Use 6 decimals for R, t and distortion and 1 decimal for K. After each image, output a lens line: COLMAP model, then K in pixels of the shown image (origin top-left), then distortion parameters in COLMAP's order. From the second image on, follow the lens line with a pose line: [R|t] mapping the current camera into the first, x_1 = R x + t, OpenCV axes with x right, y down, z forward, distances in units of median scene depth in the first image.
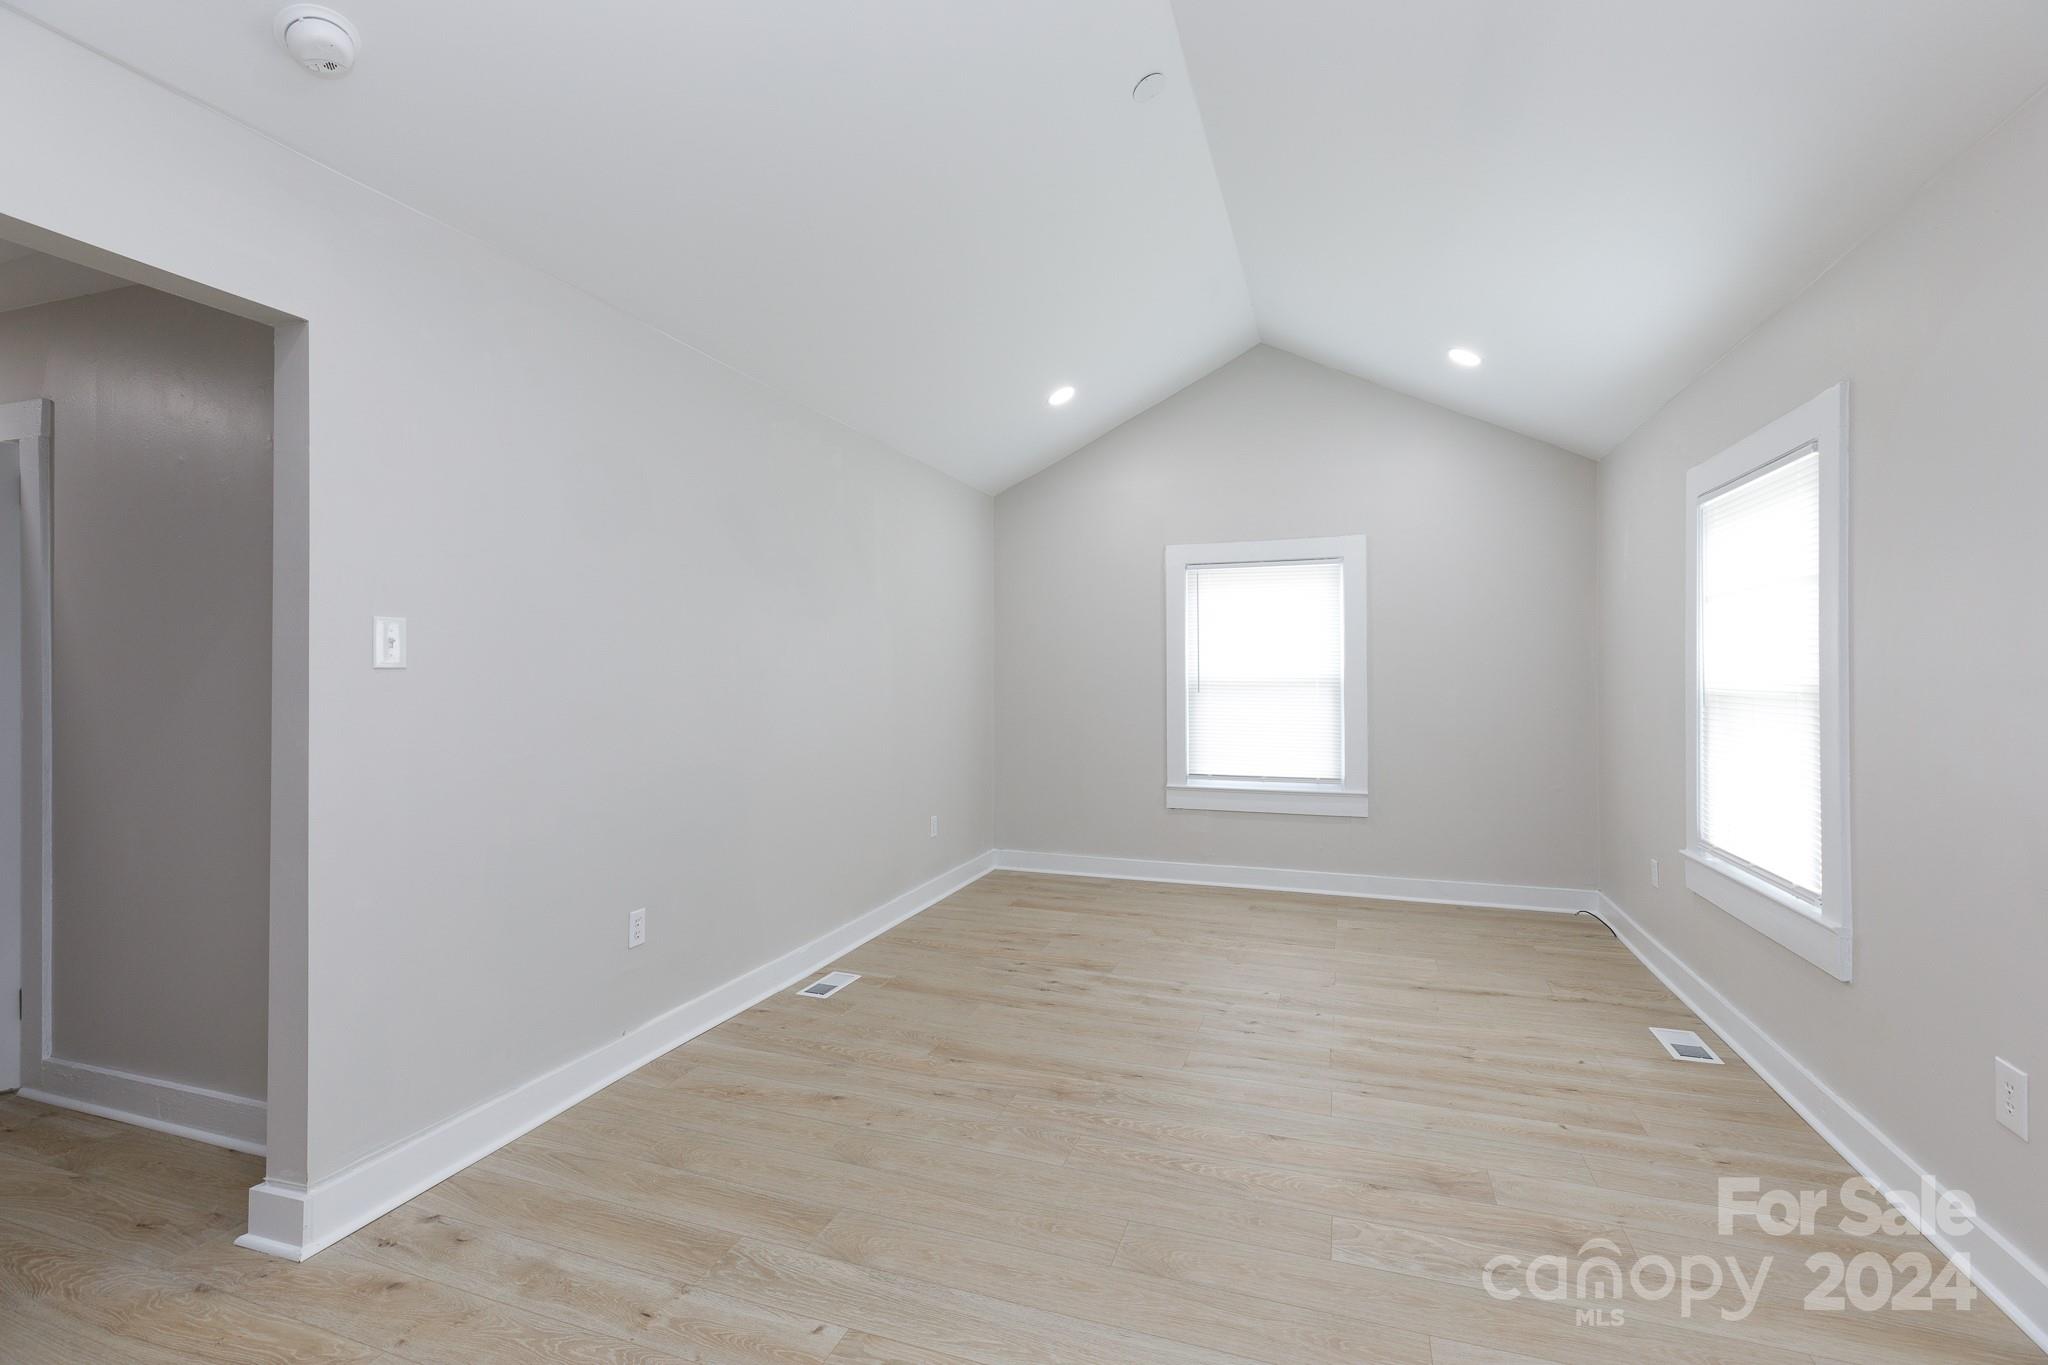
lens RADIAL K [[913.1, 0, 1022.8], [0, 913.1, 671.9], [0, 0, 1]] dist [0.002920, 0.000386]
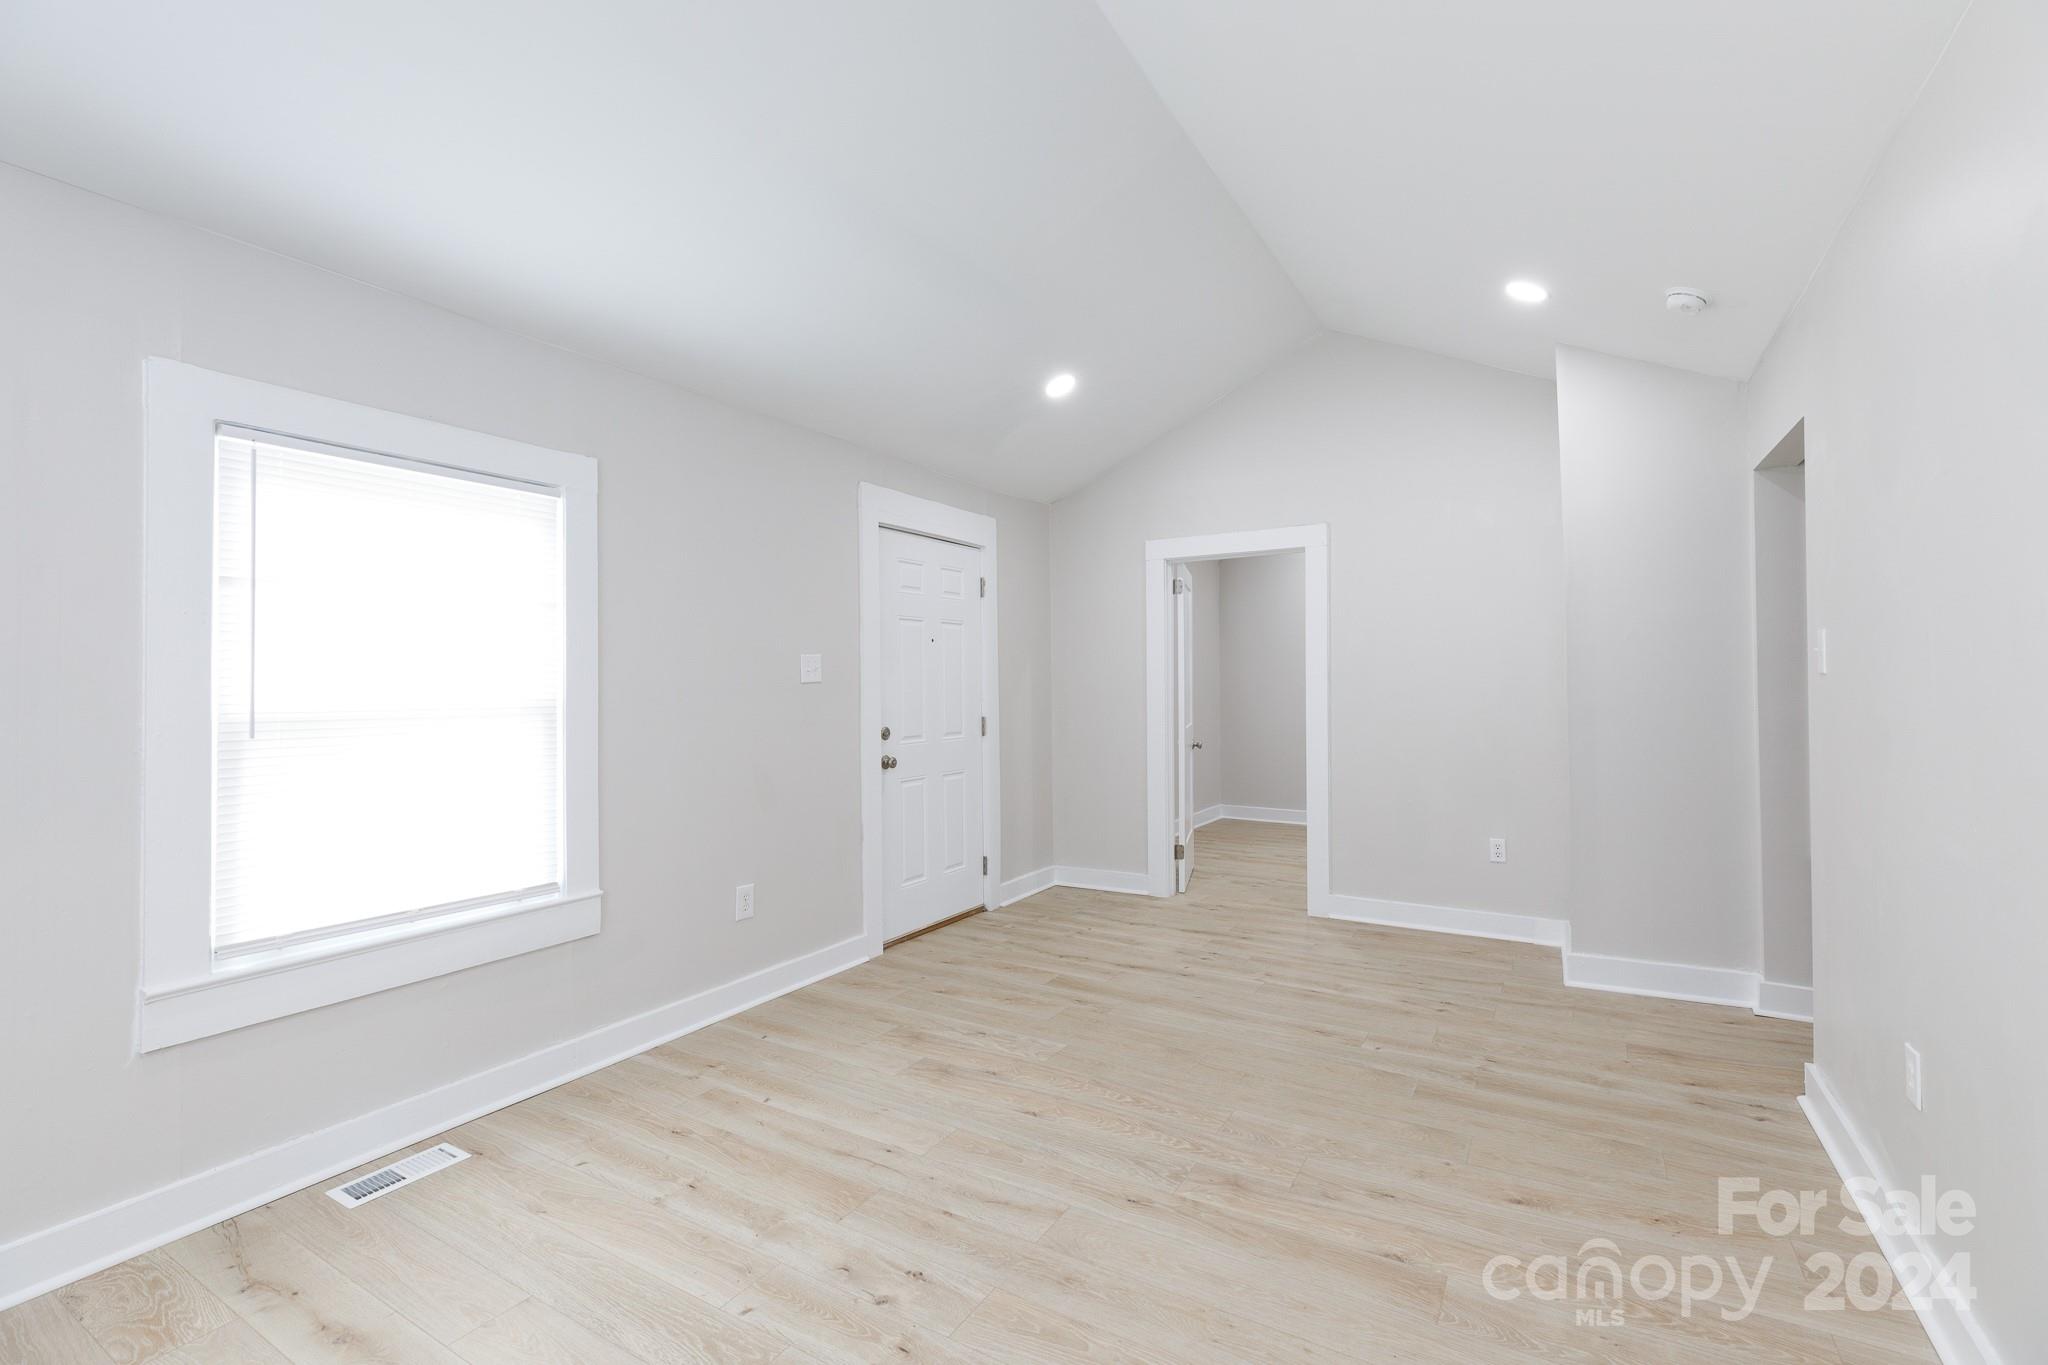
lens RADIAL K [[913.1, 0, 1022.8], [0, 913.1, 671.9], [0, 0, 1]] dist [0.002920, 0.000386]
pose [[-0.980000, 0.012366, 0.198612, 0.062368], [0.008684, 0.999774, -0.019401, 0.007241], [-0.198807, -0.017288, -0.979886, 1.942603]]
